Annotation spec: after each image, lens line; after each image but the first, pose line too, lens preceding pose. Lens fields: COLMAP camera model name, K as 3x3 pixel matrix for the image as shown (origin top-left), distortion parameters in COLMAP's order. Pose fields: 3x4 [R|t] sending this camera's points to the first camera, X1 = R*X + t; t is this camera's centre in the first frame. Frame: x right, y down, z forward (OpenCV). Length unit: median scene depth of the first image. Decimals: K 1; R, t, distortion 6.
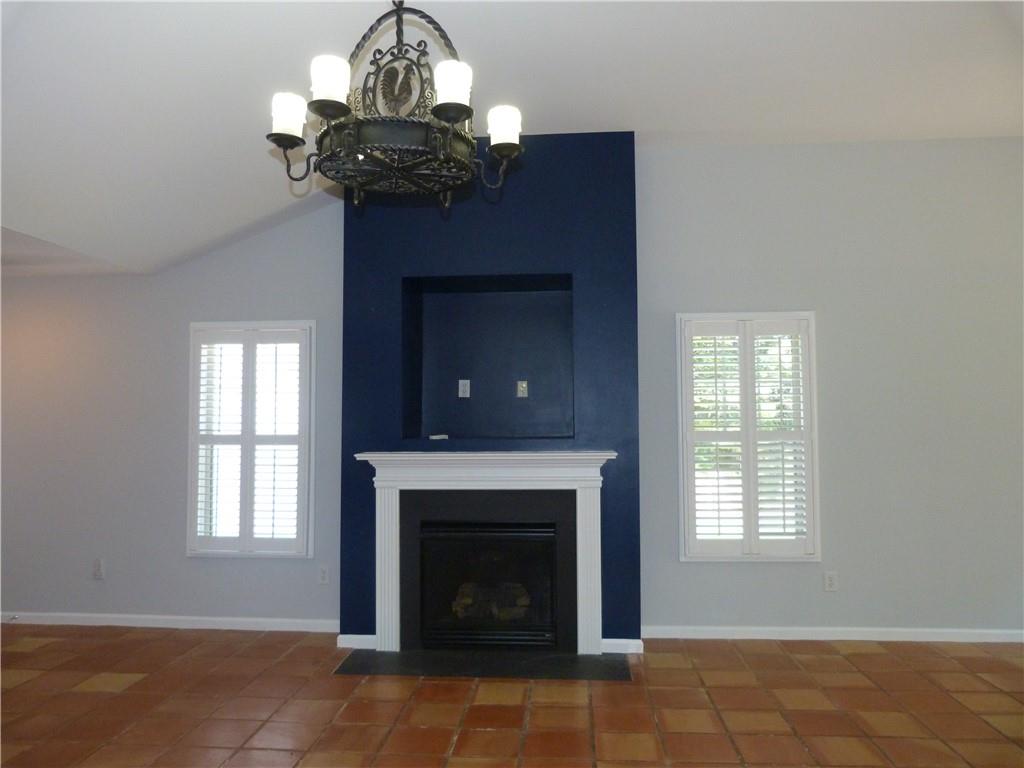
lens RADIAL K [[753.7, 0, 512.0], [0, 753.7, 384.0], [0, 0, 1]] dist [-0.078080, 0.068168]
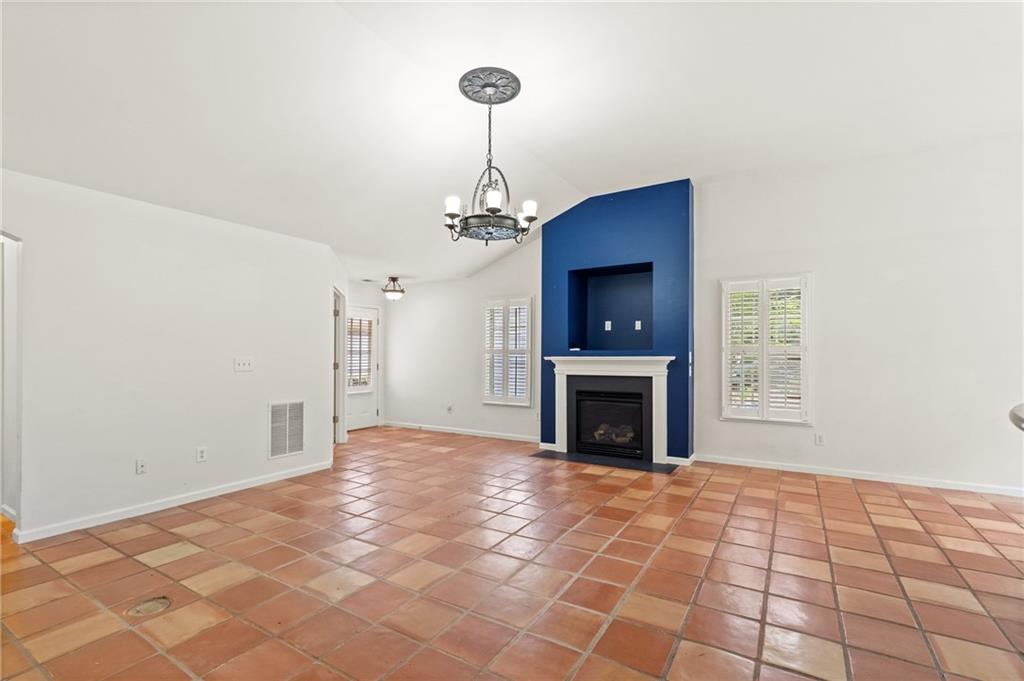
lens RADIAL K [[448.4, 0, 518.2], [0, 448.4, 352.8], [0, 0, 1]] dist [0.000602, 0.000055]
pose [[0.900085, 0.002897, -0.435705, 0.271012], [0.015393, 0.999142, 0.038443, 0.032148], [0.435443, -0.041309, 0.899268, -0.163580]]
